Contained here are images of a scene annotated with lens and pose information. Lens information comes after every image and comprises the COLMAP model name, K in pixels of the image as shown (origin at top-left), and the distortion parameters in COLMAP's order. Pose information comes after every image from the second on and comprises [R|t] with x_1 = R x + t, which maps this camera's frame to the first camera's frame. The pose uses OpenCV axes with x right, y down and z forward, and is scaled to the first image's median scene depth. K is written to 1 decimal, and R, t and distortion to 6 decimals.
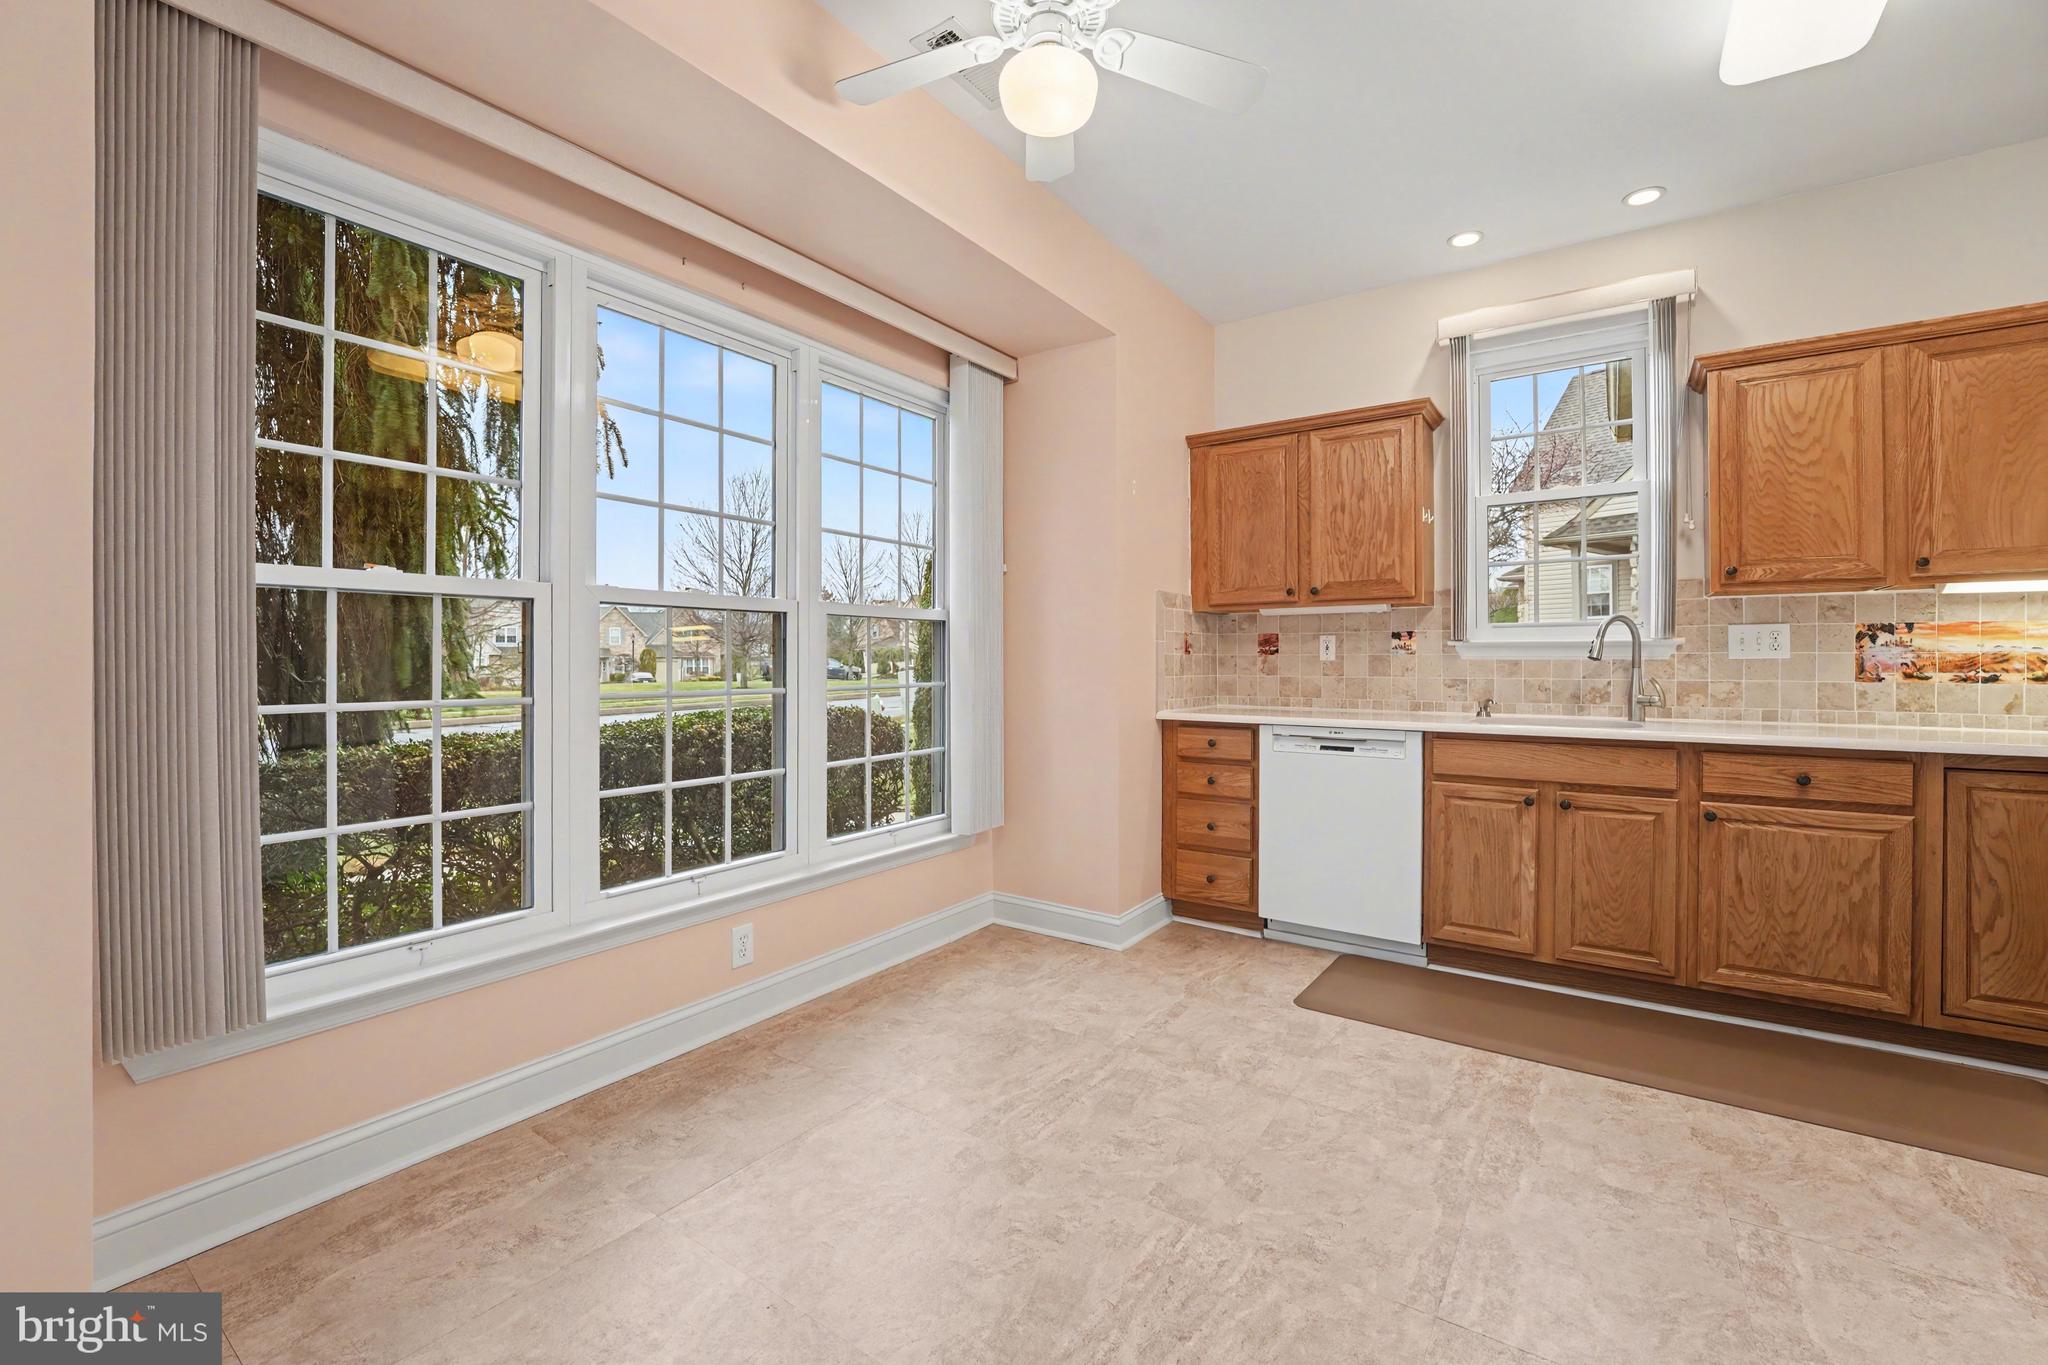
lens RADIAL K [[843.3, 0, 1020.6], [0, 843.3, 651.7], [0, 0, 1]] dist [-0.042161, 0.007185]
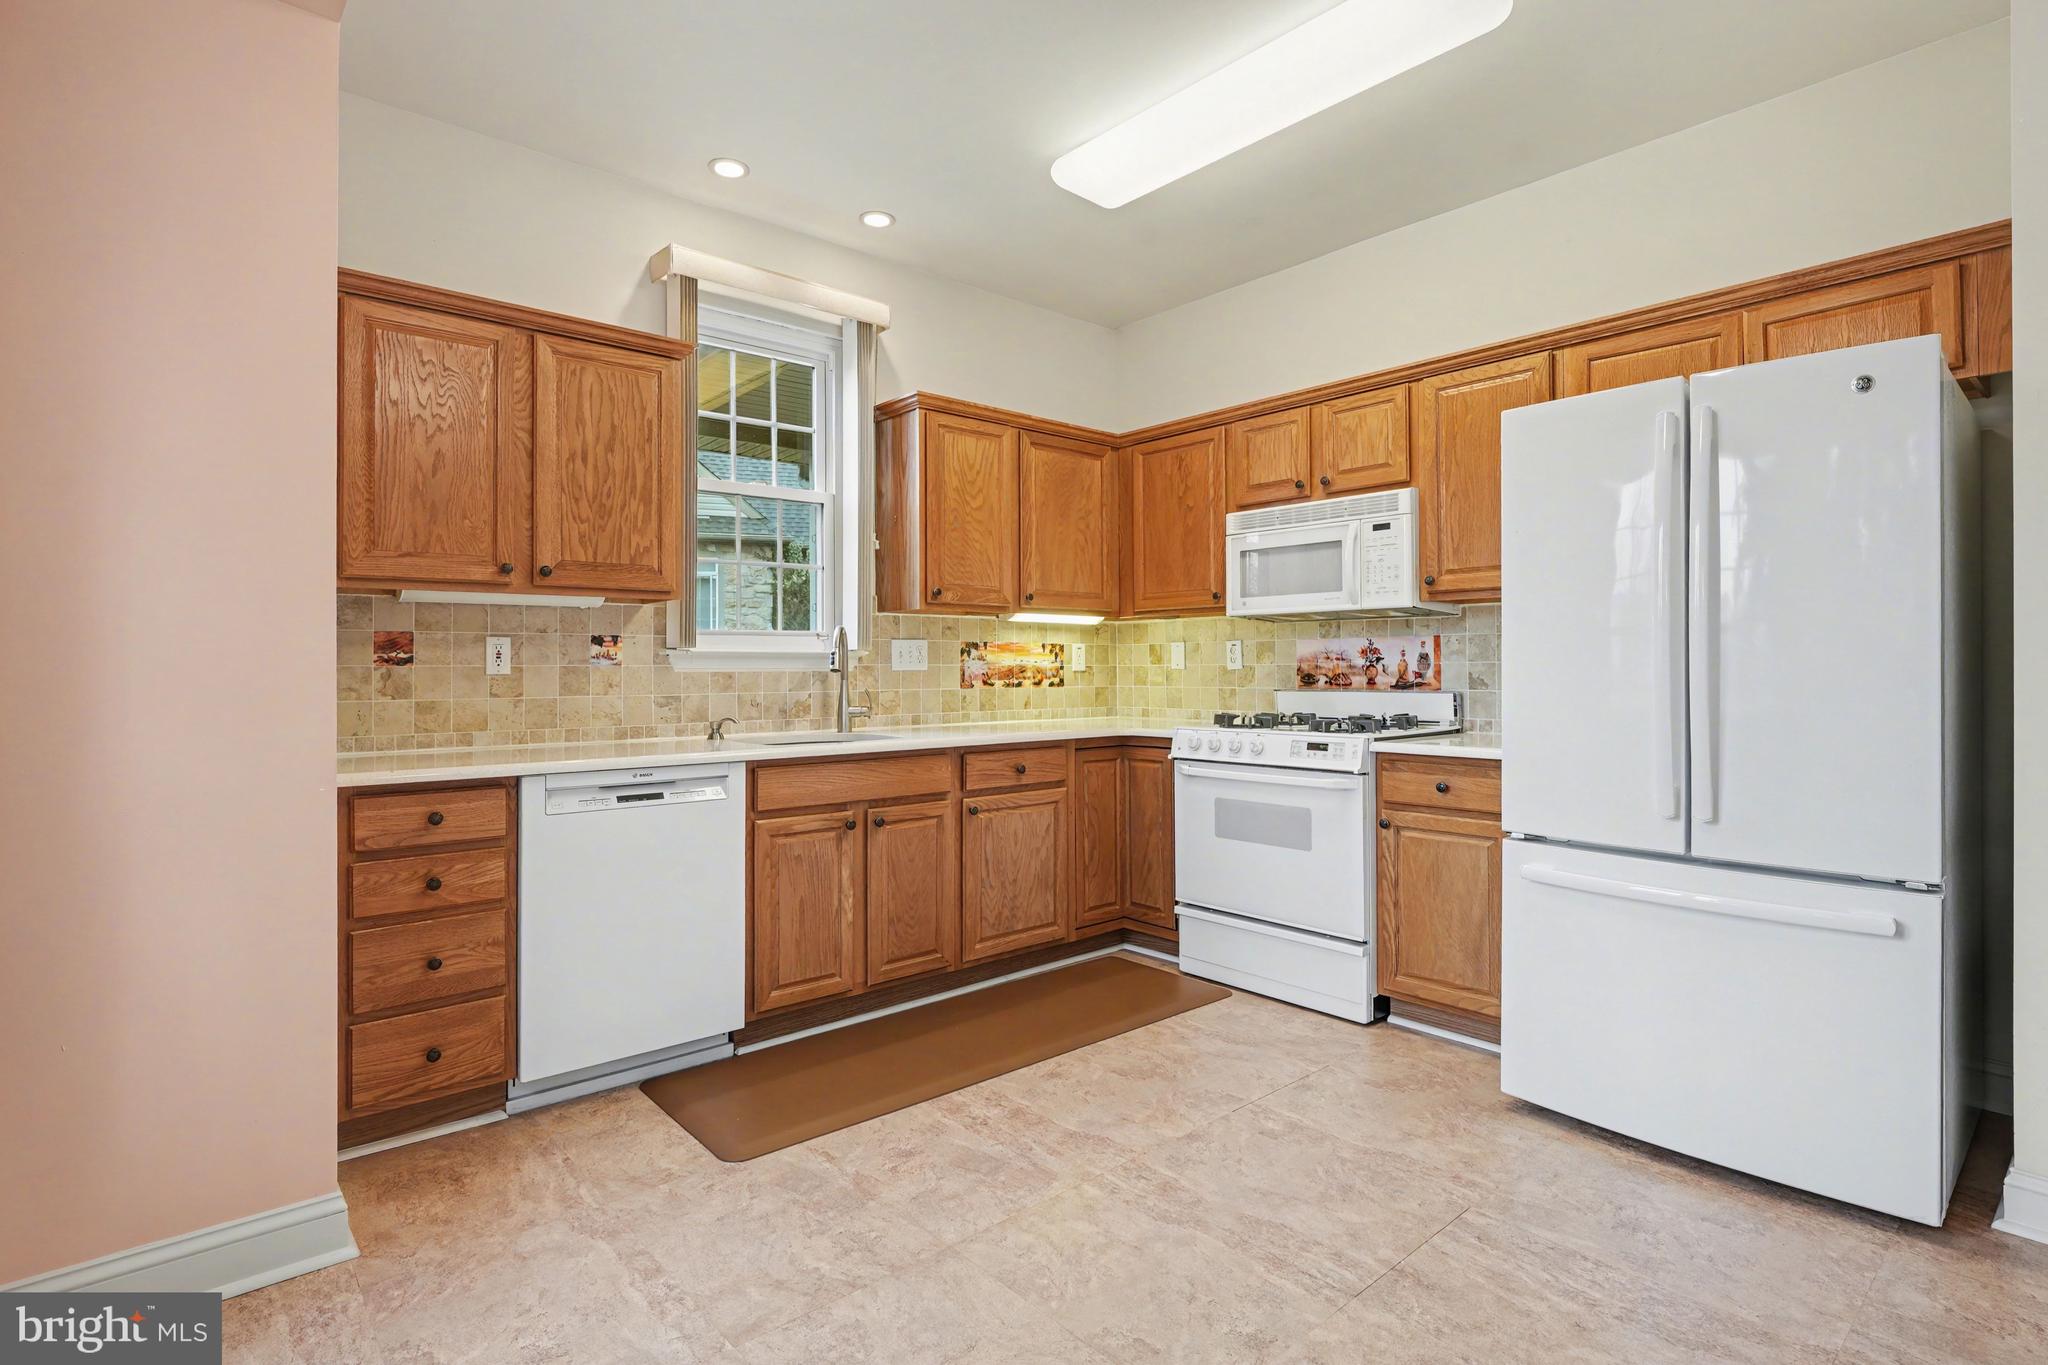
lens RADIAL K [[993.0, 0, 1010.6], [0, 993.0, 658.6], [0, 0, 1]] dist [-0.005089, -0.000960]
pose [[0.244971, 0.008915, 0.969490, -0.412641], [-0.004637, 0.999957, -0.008023, 0.003220], [-0.969519, -0.002530, 0.245001, 0.548358]]
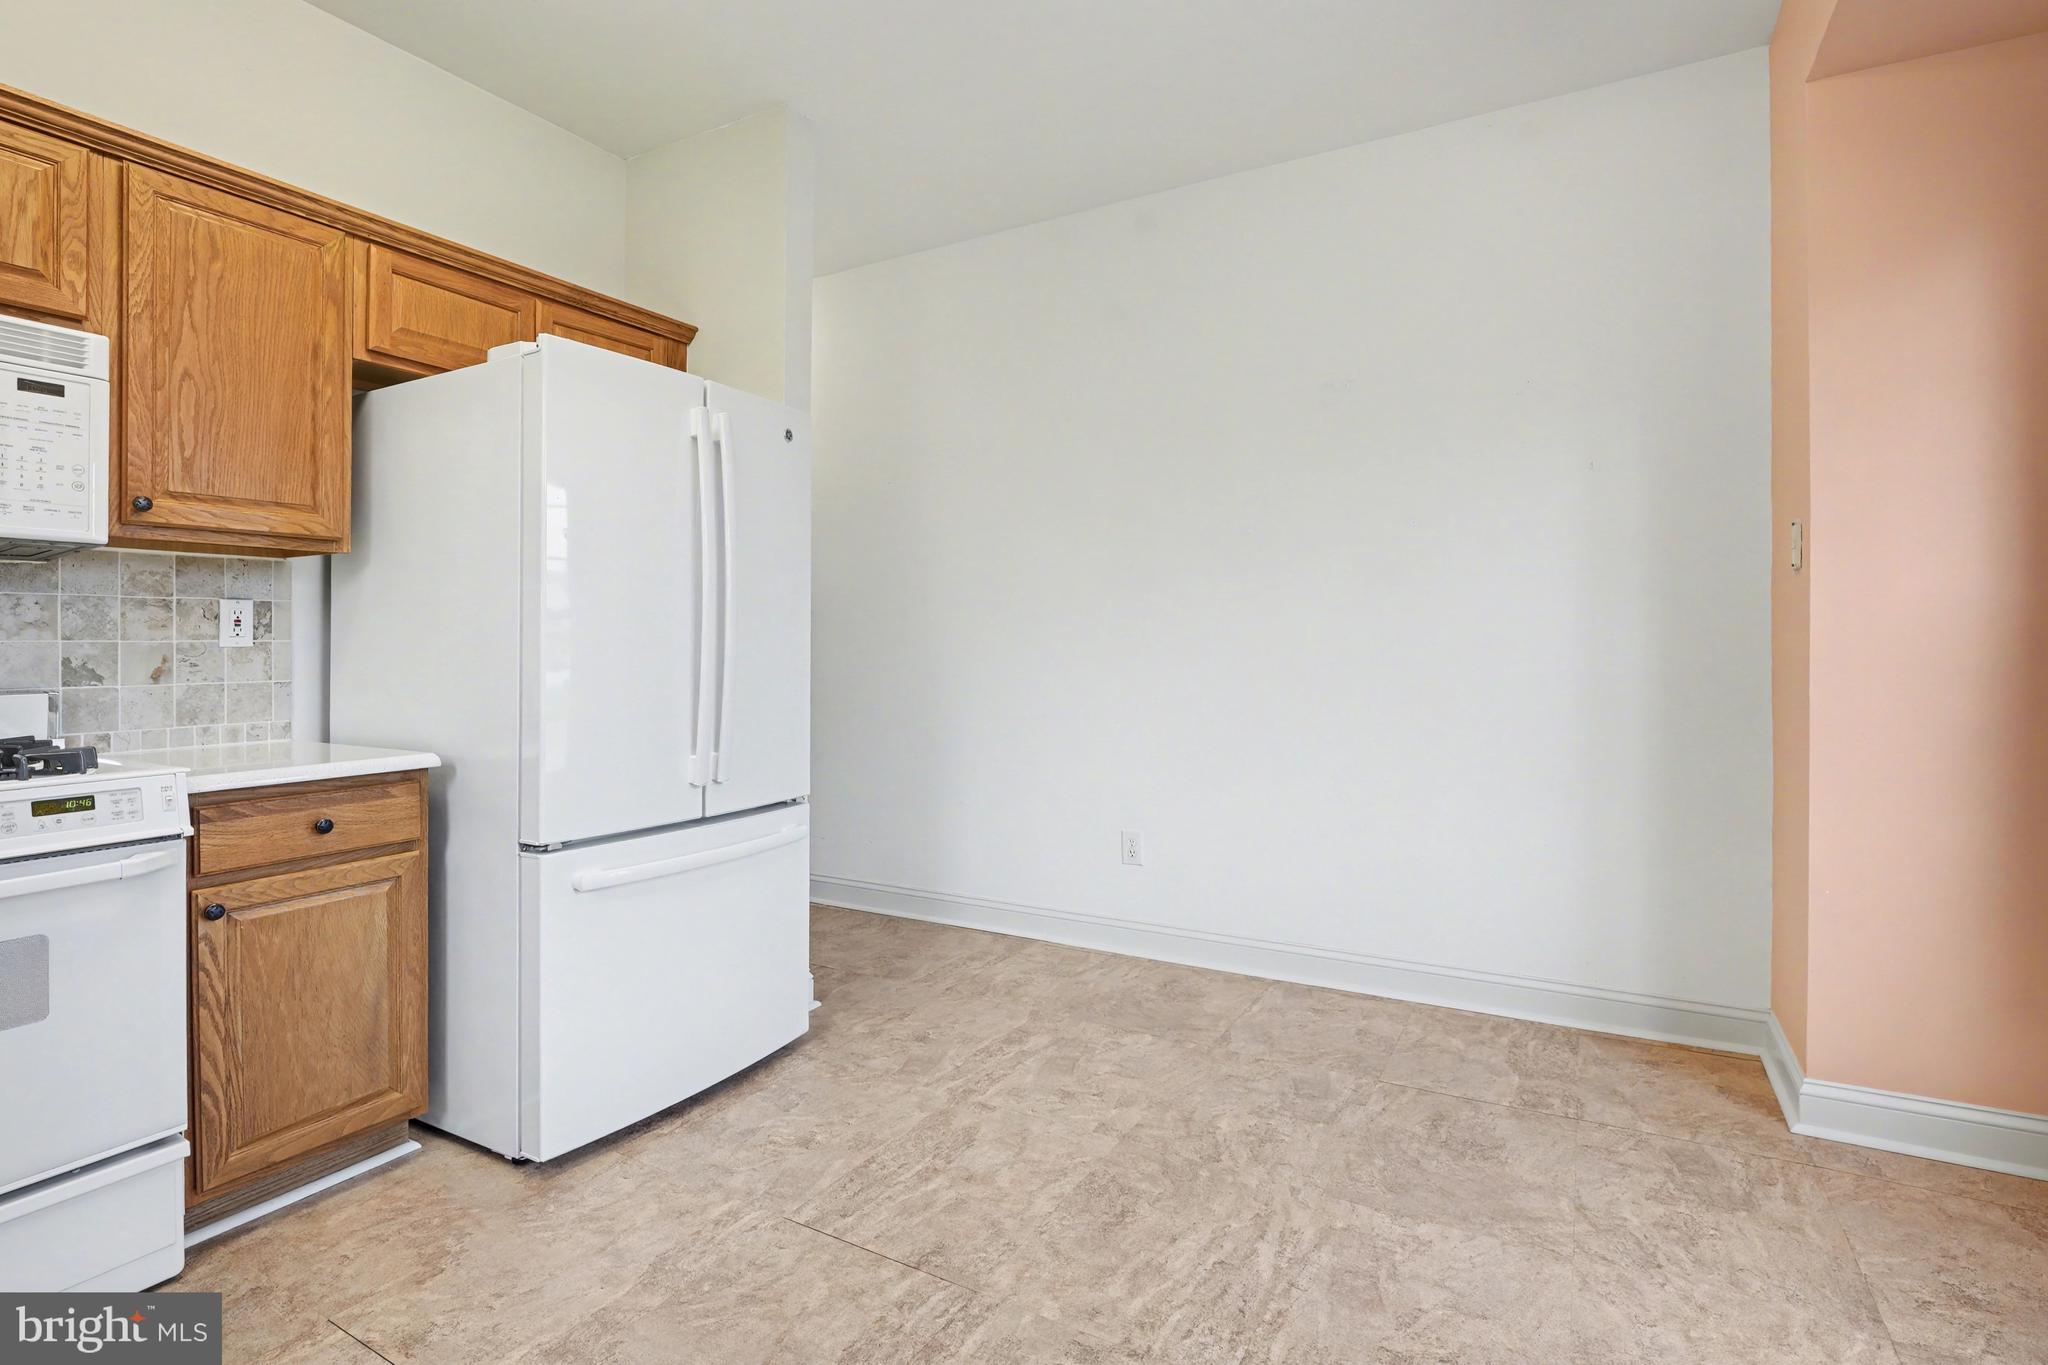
lens RADIAL K [[993.0, 0, 1010.6], [0, 993.0, 658.6], [0, 0, 1]] dist [-0.005089, -0.000960]
pose [[-0.996945, 0.007568, -0.077739, 0.269677], [0.007168, 0.999960, 0.005422, 0.009478], [0.077776, 0.004848, -0.996959, 1.090698]]
